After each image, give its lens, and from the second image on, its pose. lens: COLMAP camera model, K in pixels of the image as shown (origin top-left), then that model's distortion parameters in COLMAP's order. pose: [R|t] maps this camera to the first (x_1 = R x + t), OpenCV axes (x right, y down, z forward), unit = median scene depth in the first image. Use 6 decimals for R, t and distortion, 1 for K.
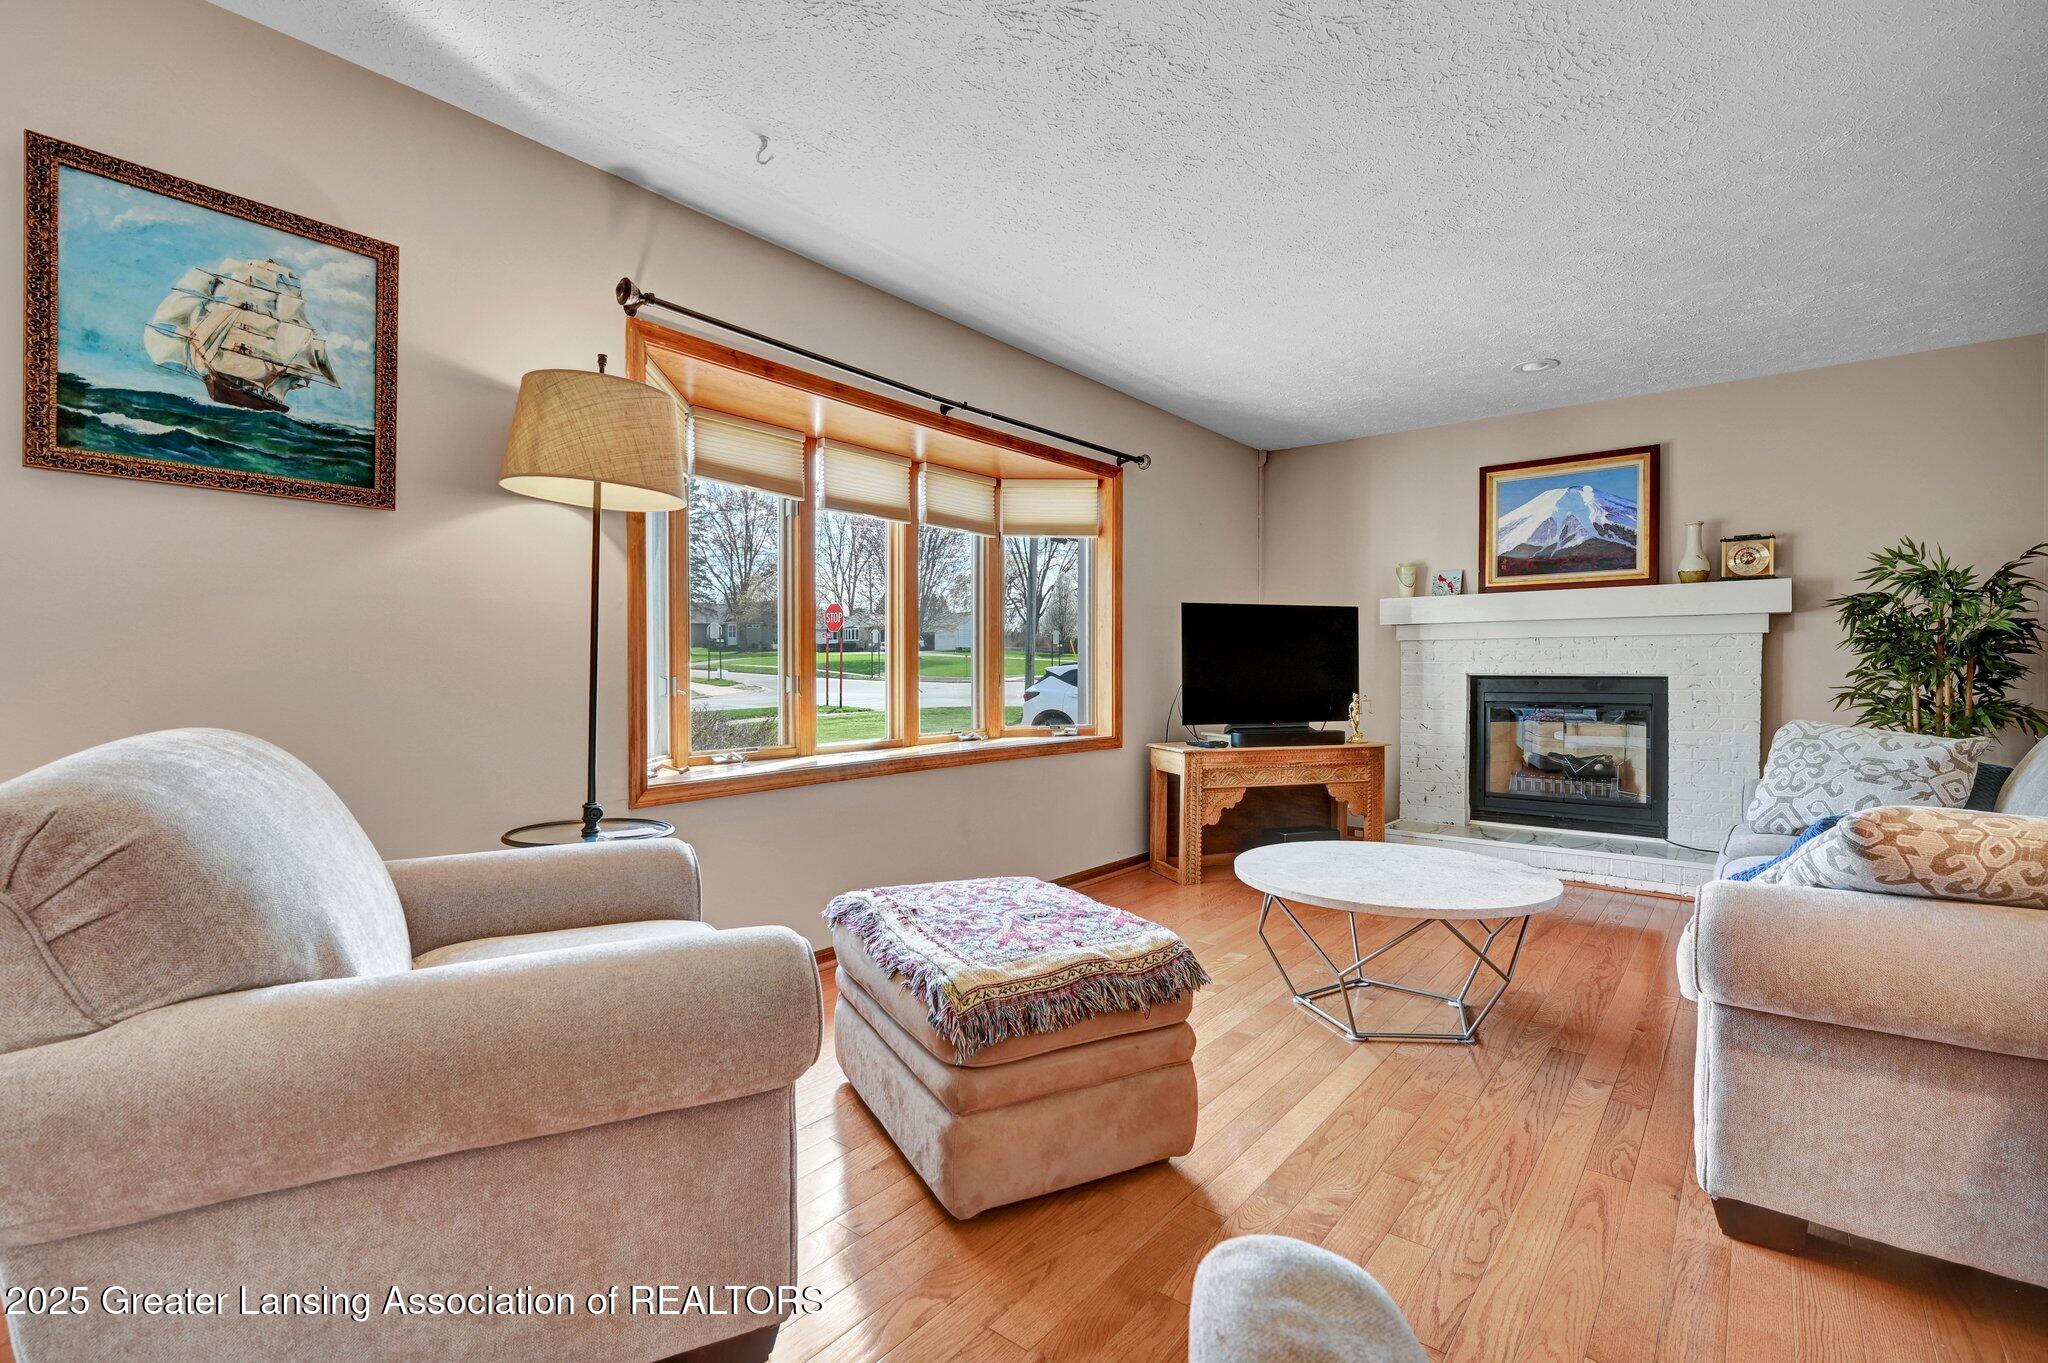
lens RADIAL K [[934.3, 0, 1024.5], [0, 934.3, 677.1], [0, 0, 1]] dist [0.001695, 0.000393]
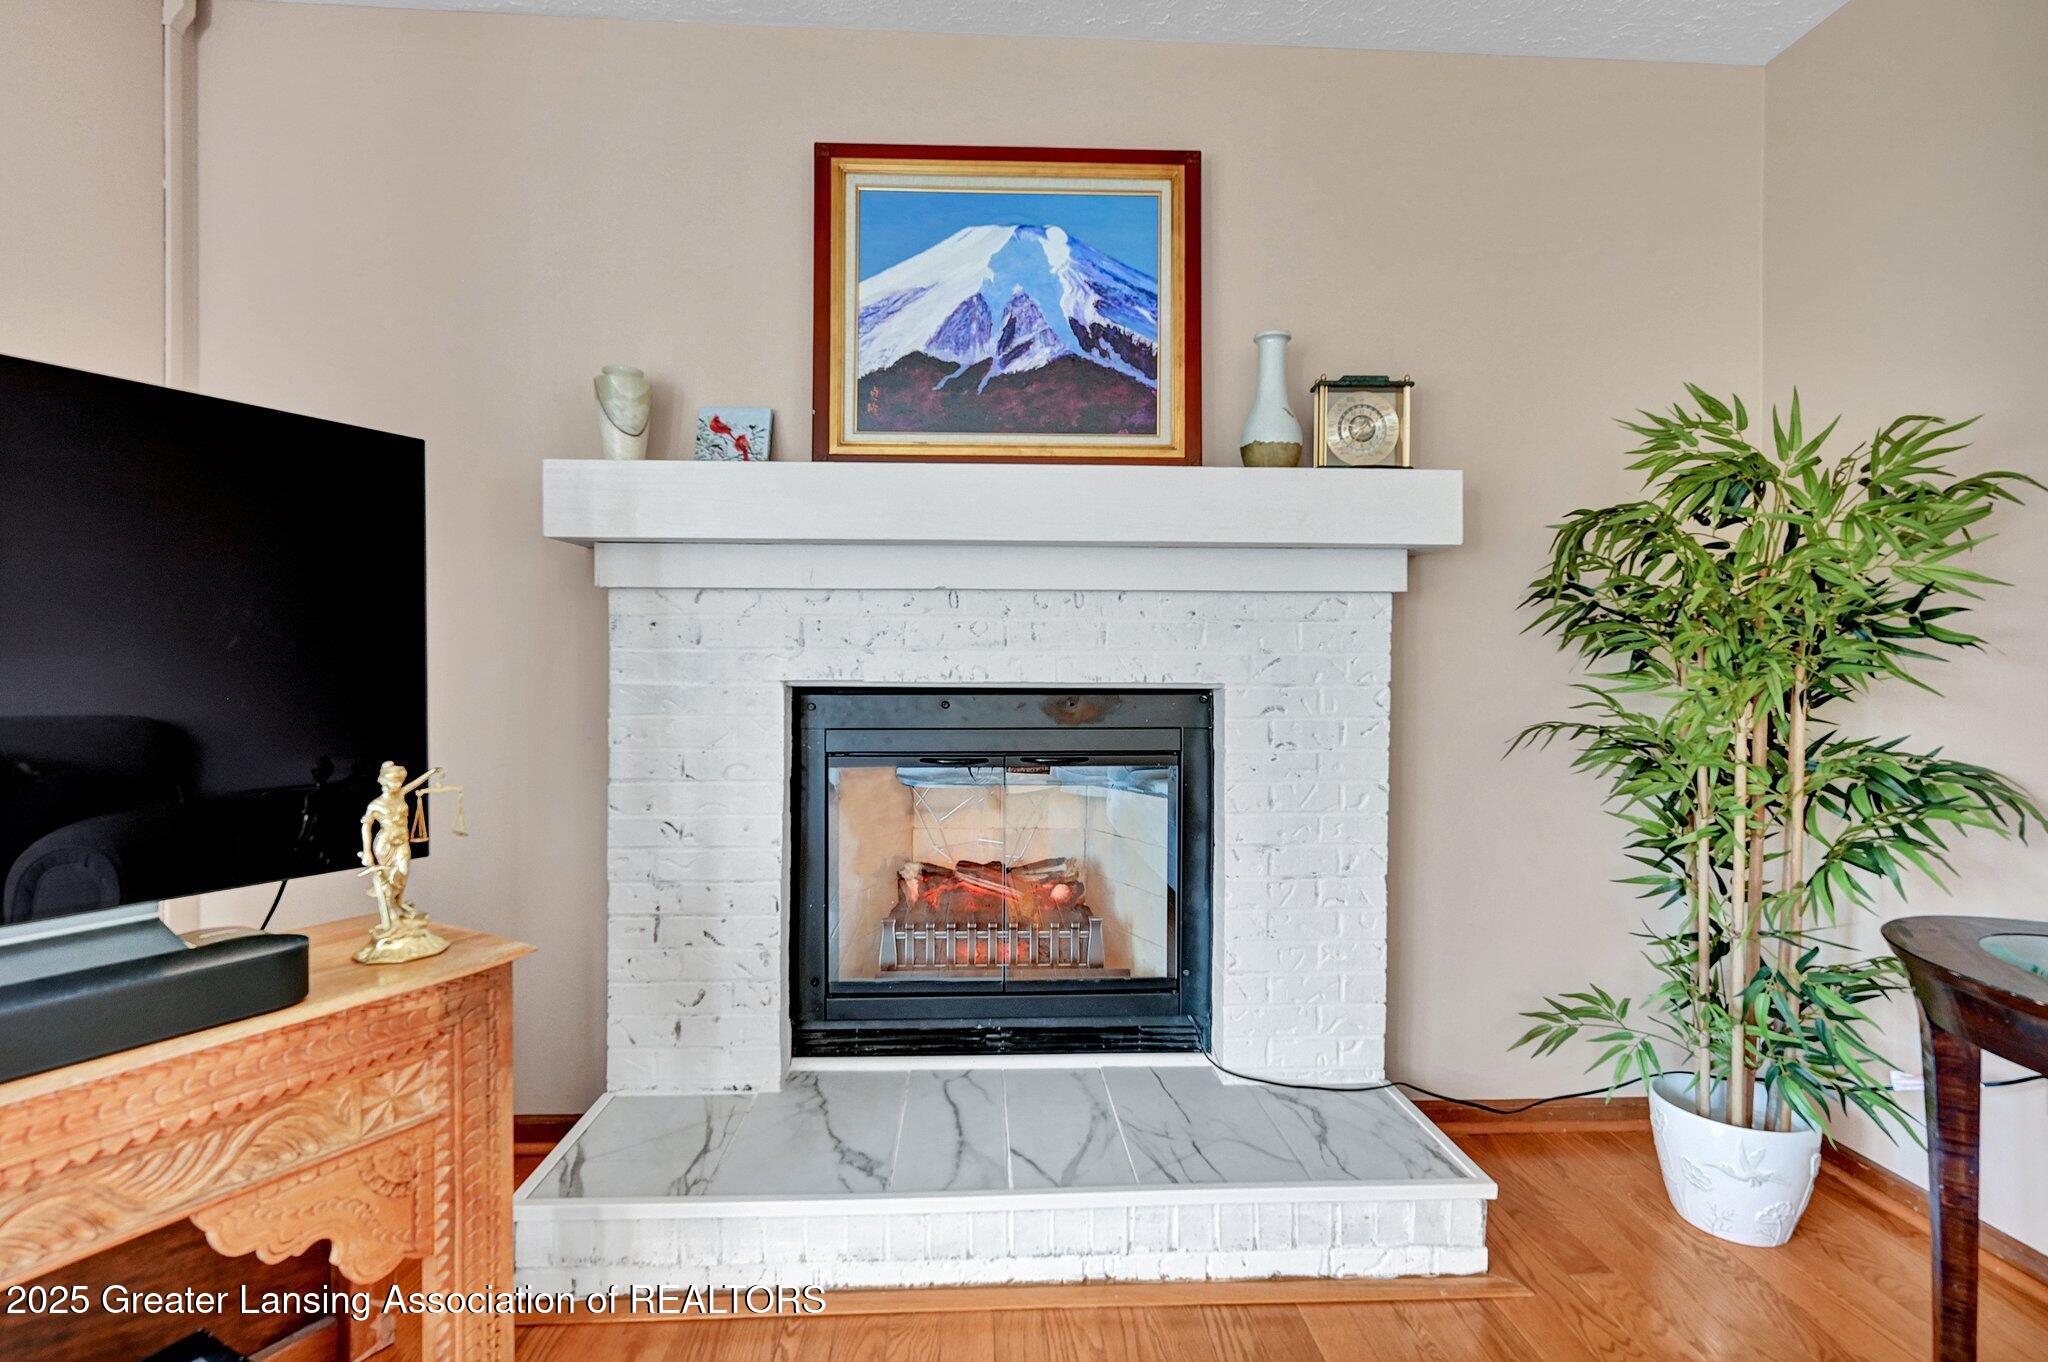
lens RADIAL K [[934.3, 0, 1021.6], [0, 934.3, 666.9], [0, 0, 1]] dist [0.001695, 0.000393]
pose [[0.747417, 0.001077, 0.664354, 0.285960], [0.000865, 0.999996, -0.002595, -0.007909], [-0.664354, 0.002514, 0.747414, 0.635625]]
